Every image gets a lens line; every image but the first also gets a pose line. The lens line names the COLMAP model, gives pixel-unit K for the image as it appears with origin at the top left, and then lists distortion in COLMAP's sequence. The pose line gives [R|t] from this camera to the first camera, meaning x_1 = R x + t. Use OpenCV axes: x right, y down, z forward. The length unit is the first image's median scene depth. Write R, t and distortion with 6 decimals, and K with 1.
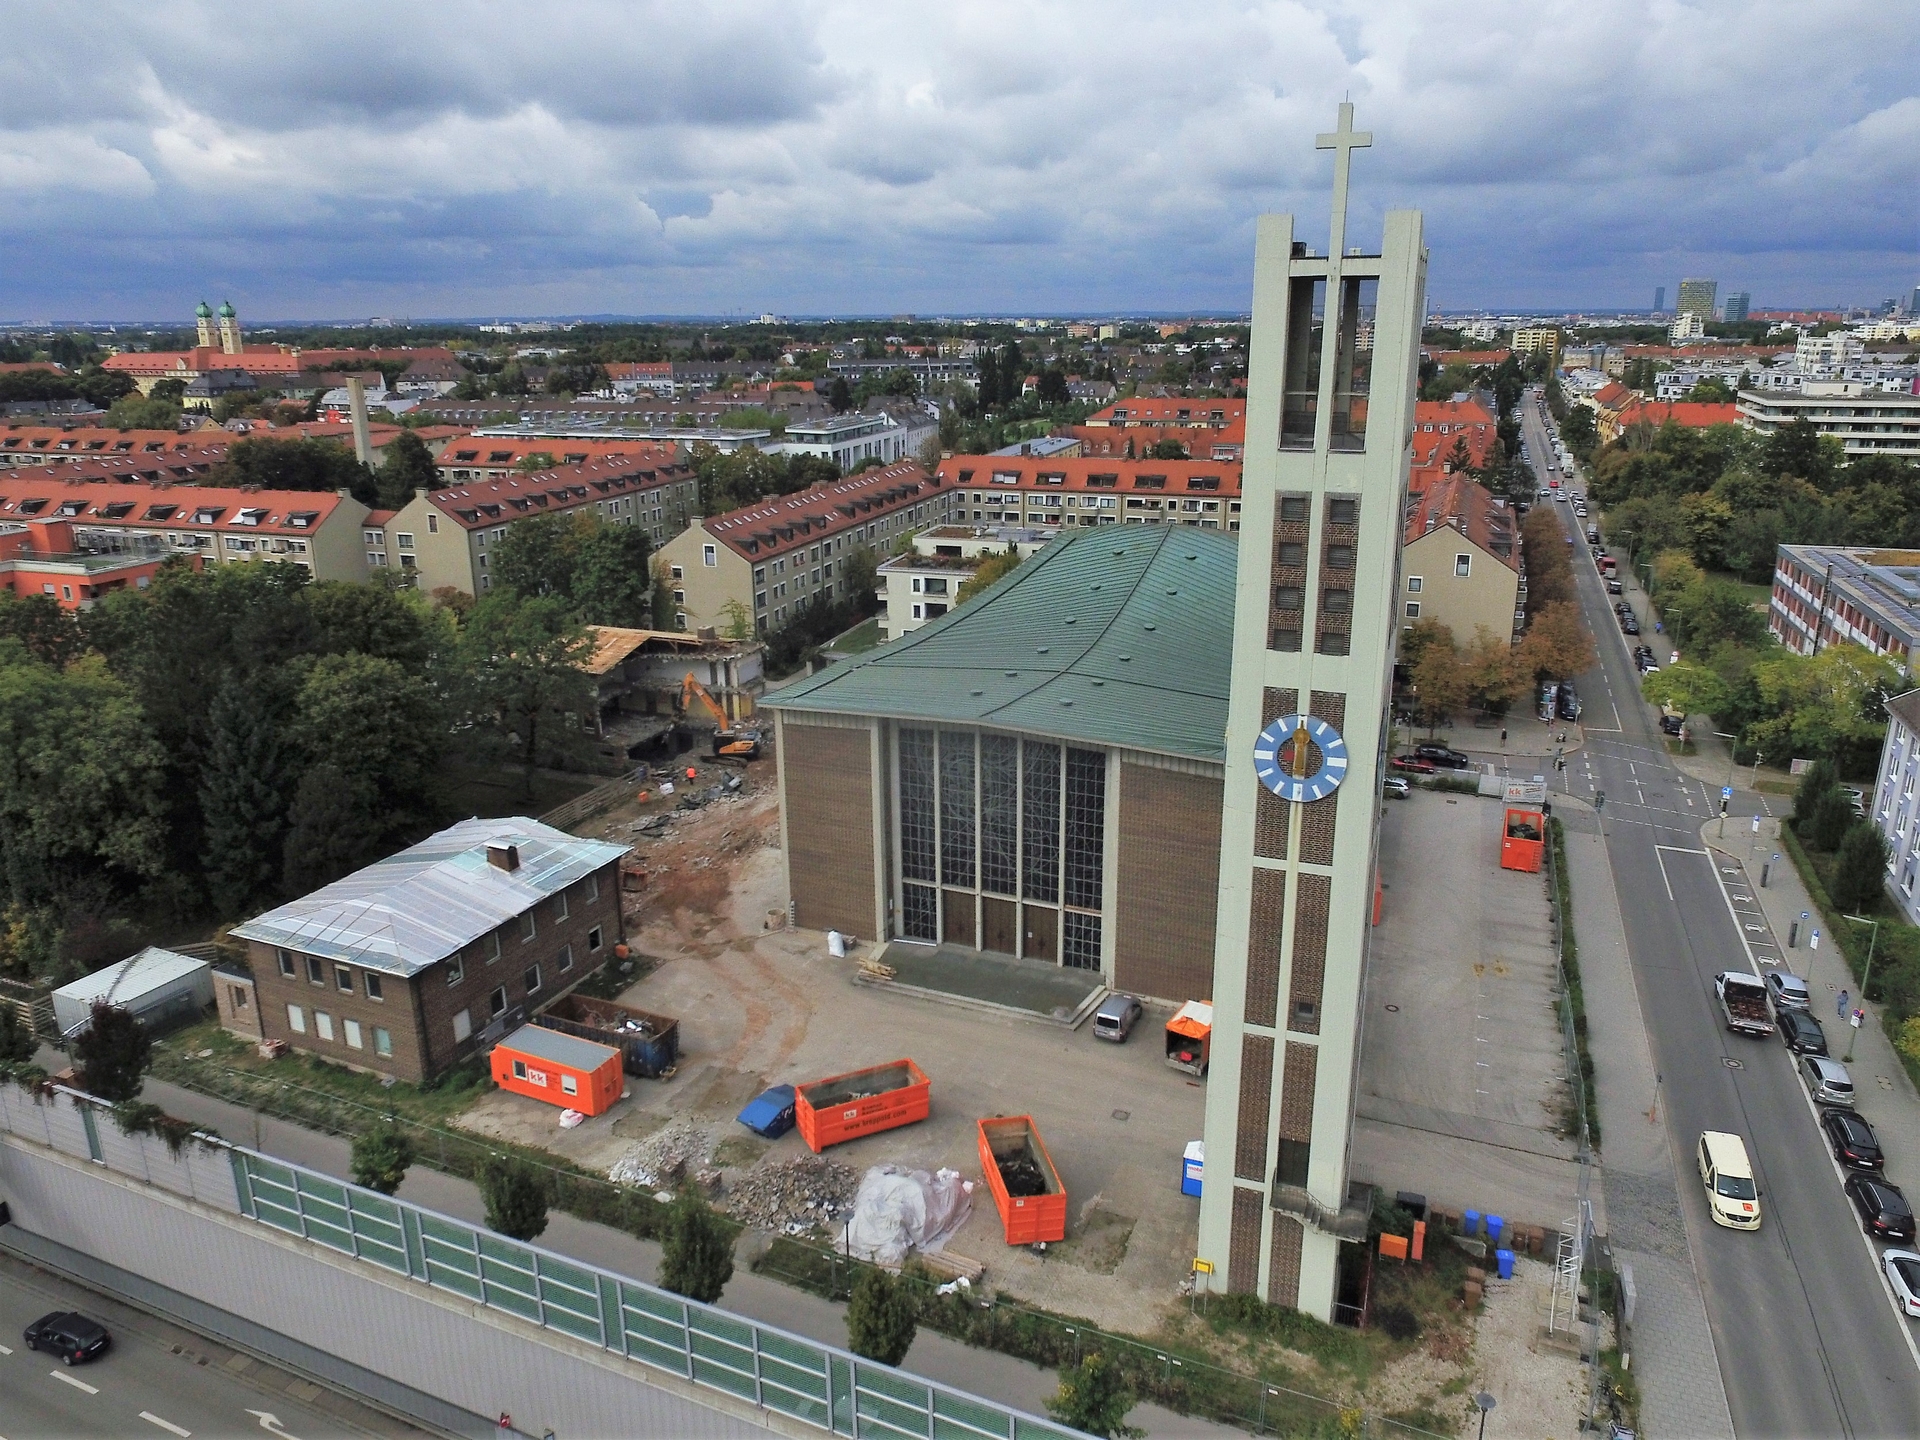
lens RADIAL K [[1285.1, 0, 995.5], [0, 1285.1, 730.0], [0, 0, 1]] dist [-0.014303, 0.011837]
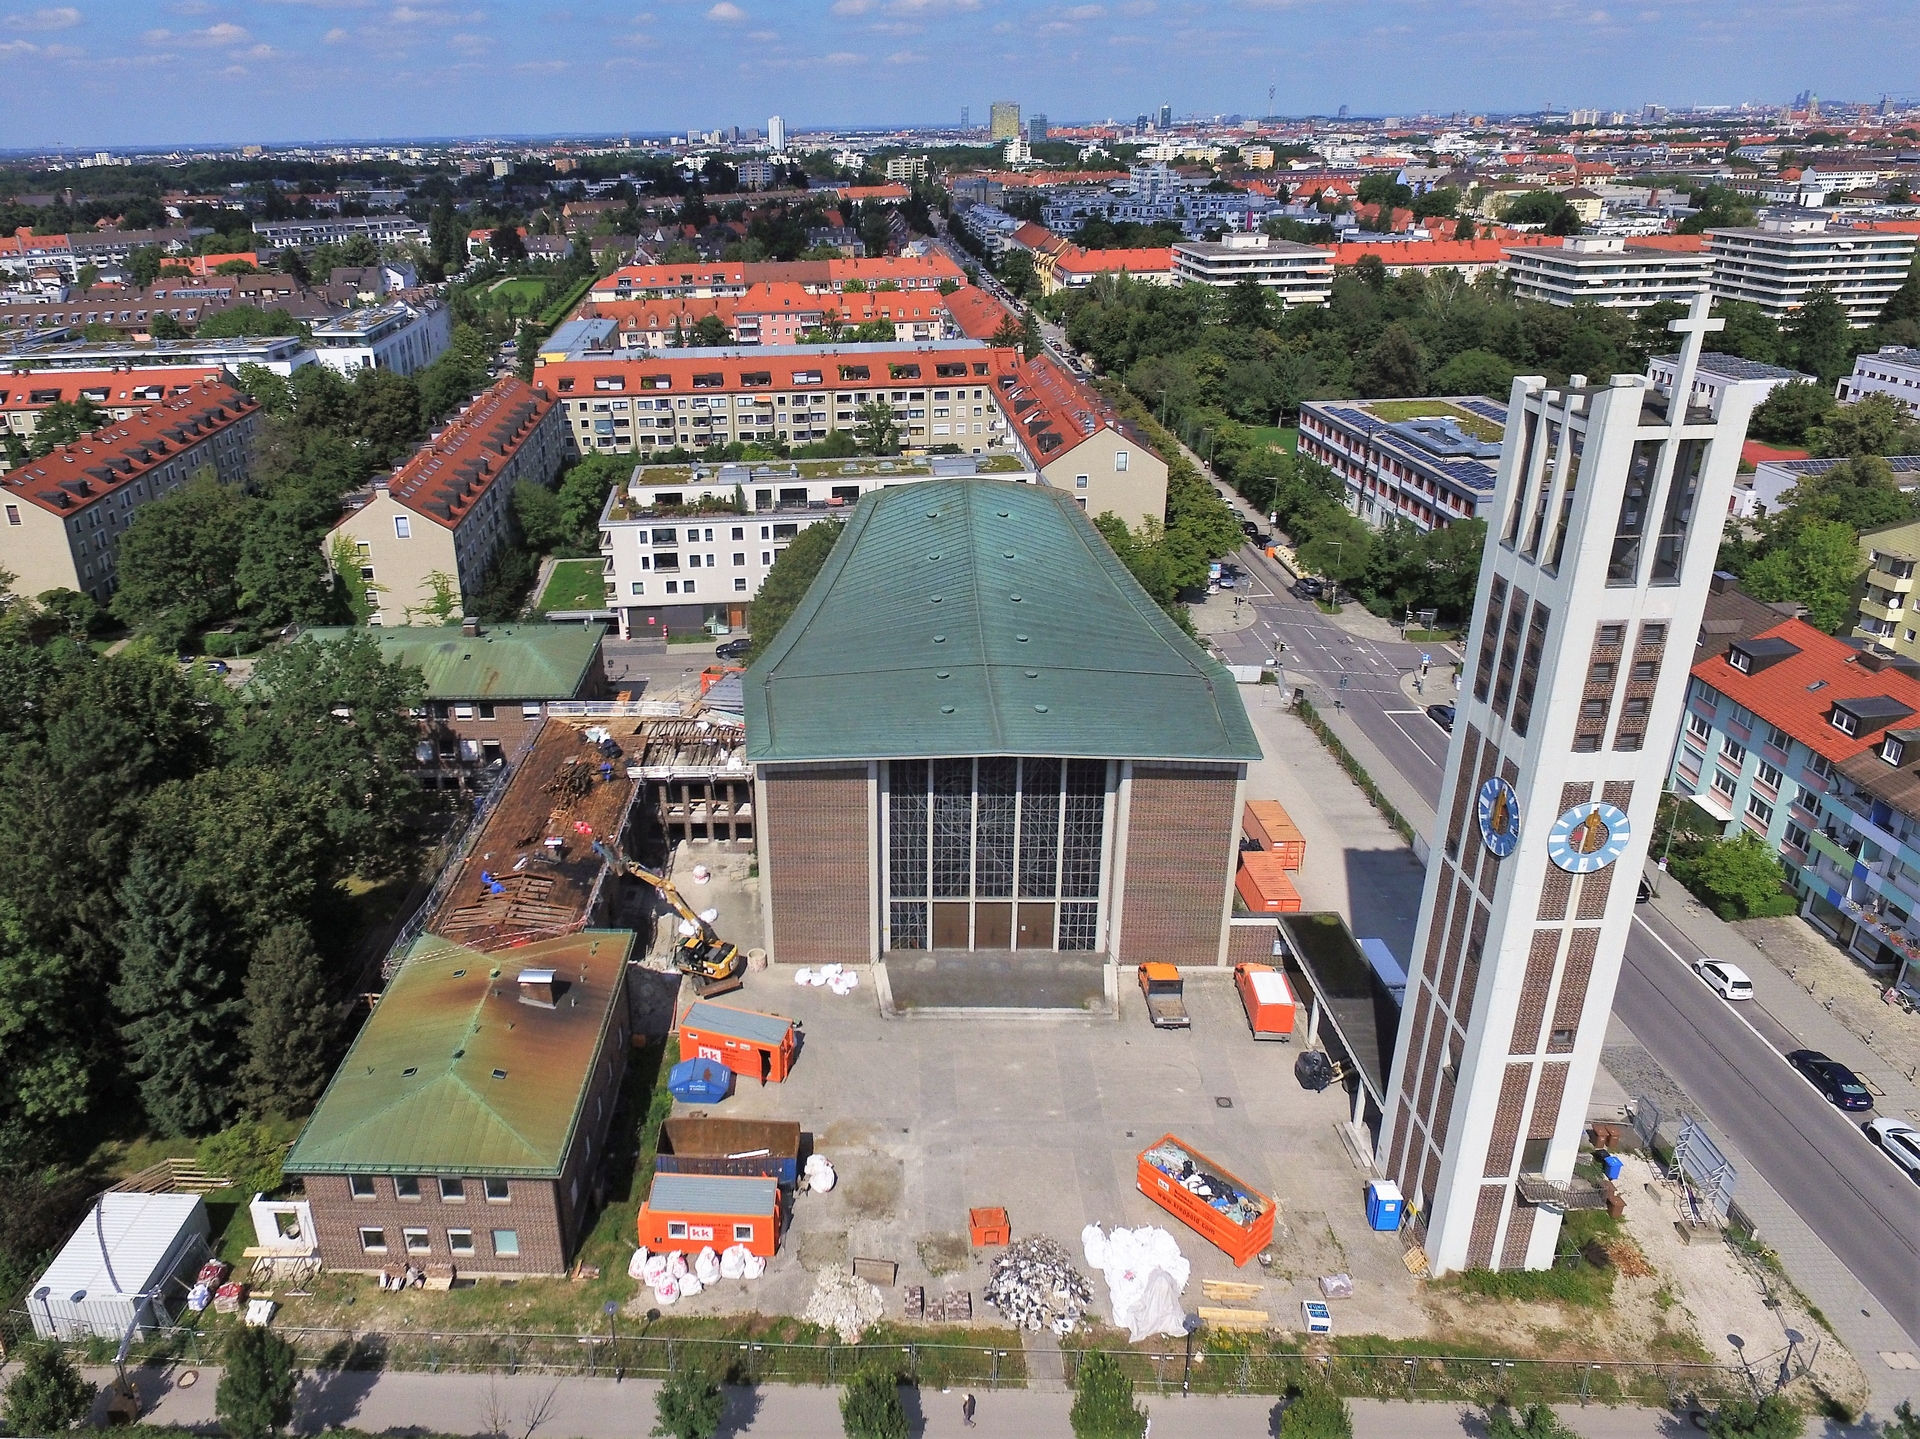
lens RADIAL K [[1213.4, 0, 856.6], [0, 1213.4, 626.6], [0, 0, 1]] dist [-0.008184, 0.006438]
pose [[0.935675, -0.142796, 0.322679, -0.391792], [0.120944, 0.988849, 0.086896, -0.190229], [-0.331489, -0.042280, 0.942511, 0.122585]]
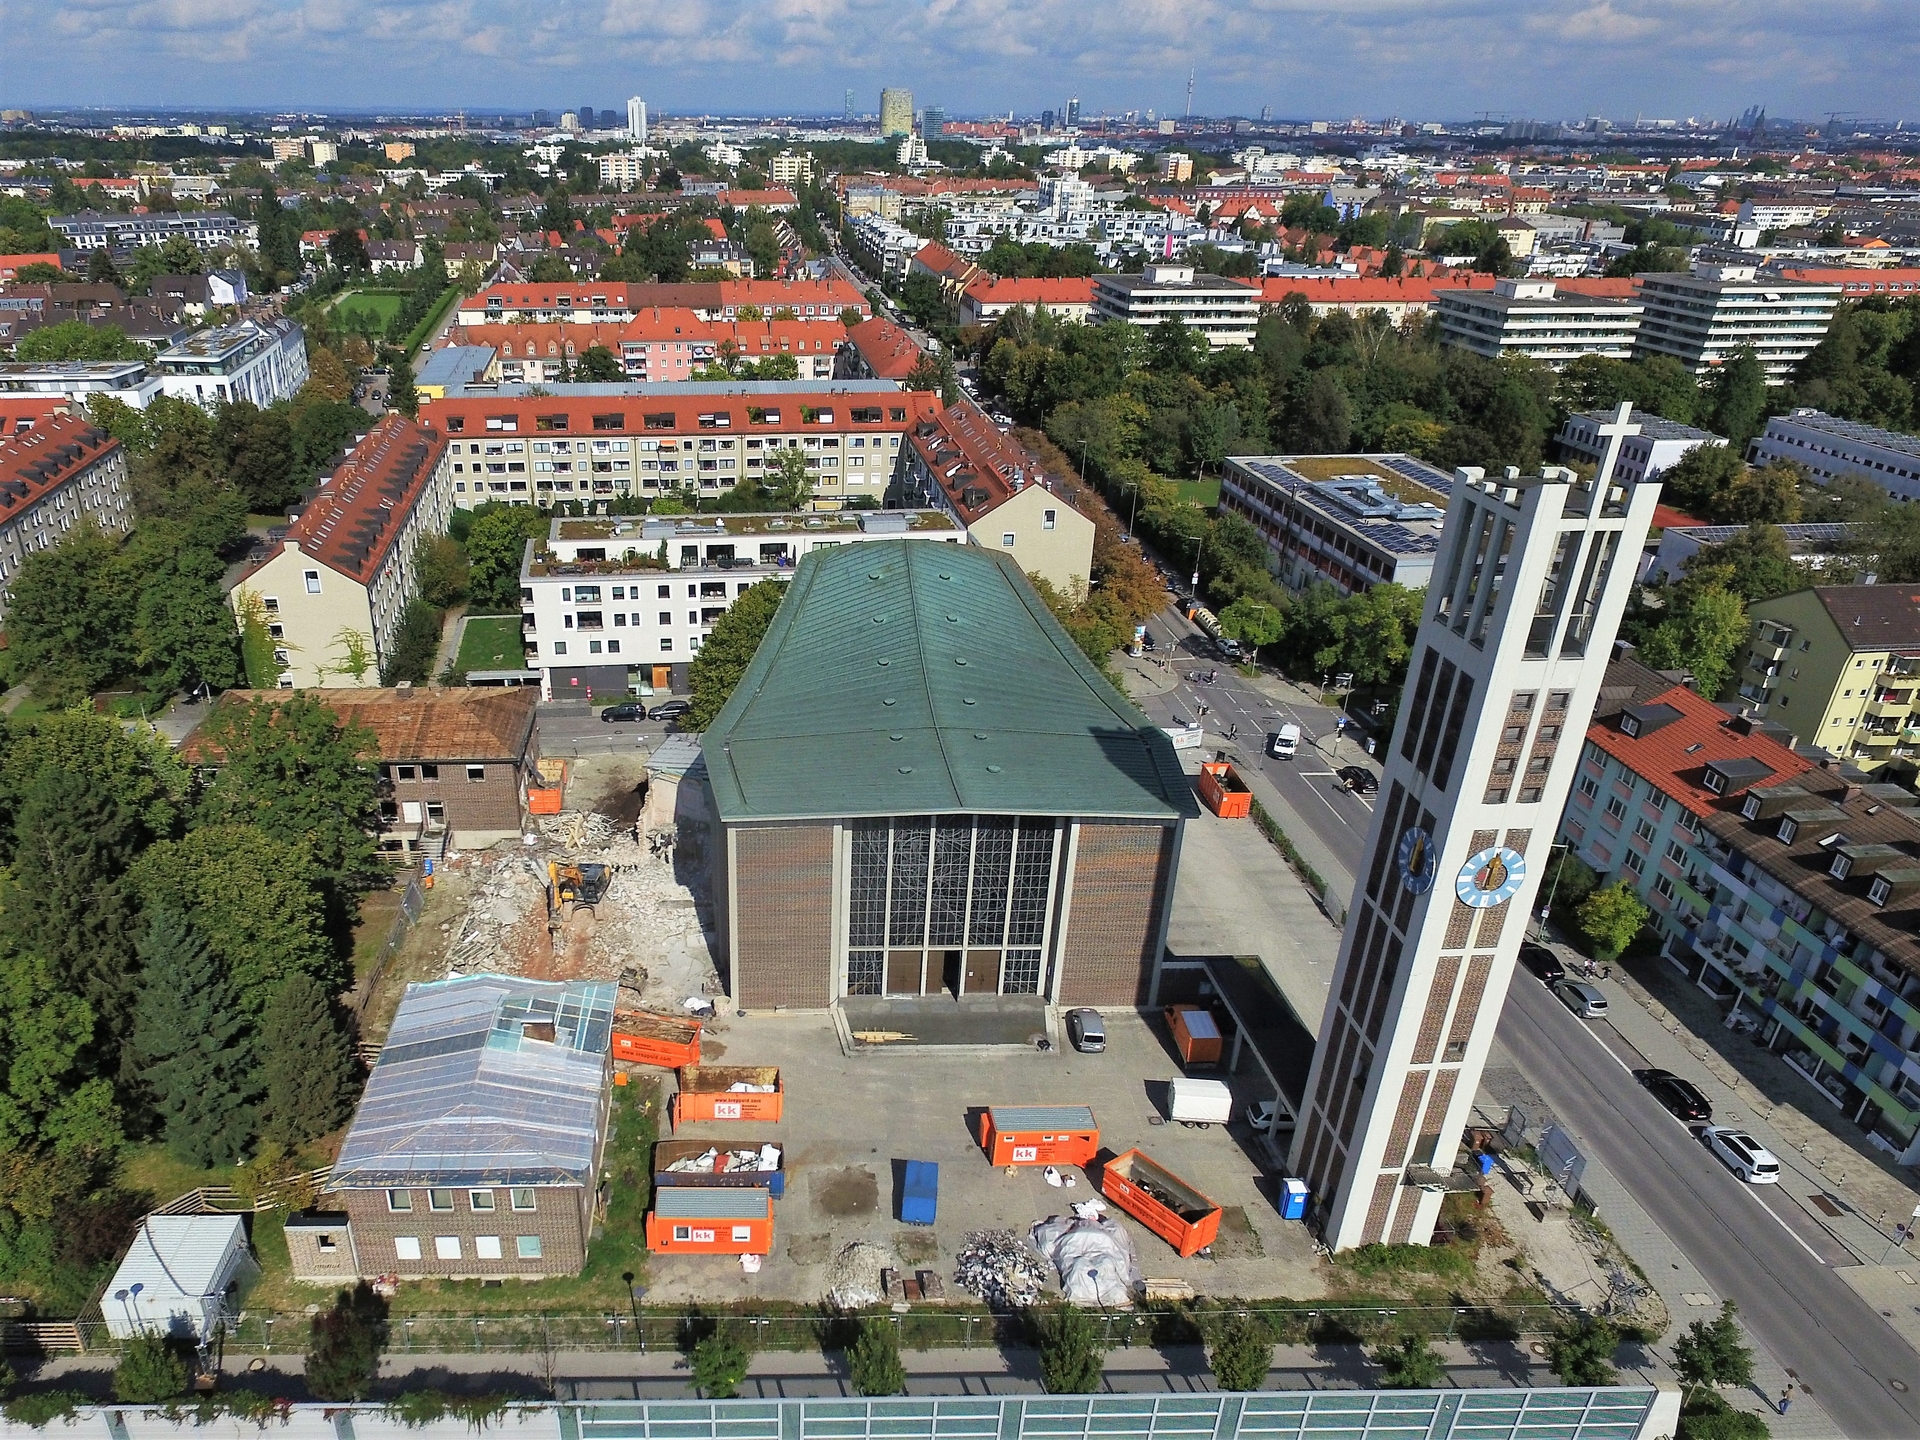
lens RADIAL K [[1285.1, 0, 828.3], [0, 1285.1, 866.9], [0, 0, 1]] dist [-0.014303, 0.011837]
pose [[0.910140, -0.192102, 0.367072, -0.491066], [0.110333, 0.966394, 0.232182, -0.210392], [-0.399339, -0.170818, 0.900750, 0.051835]]
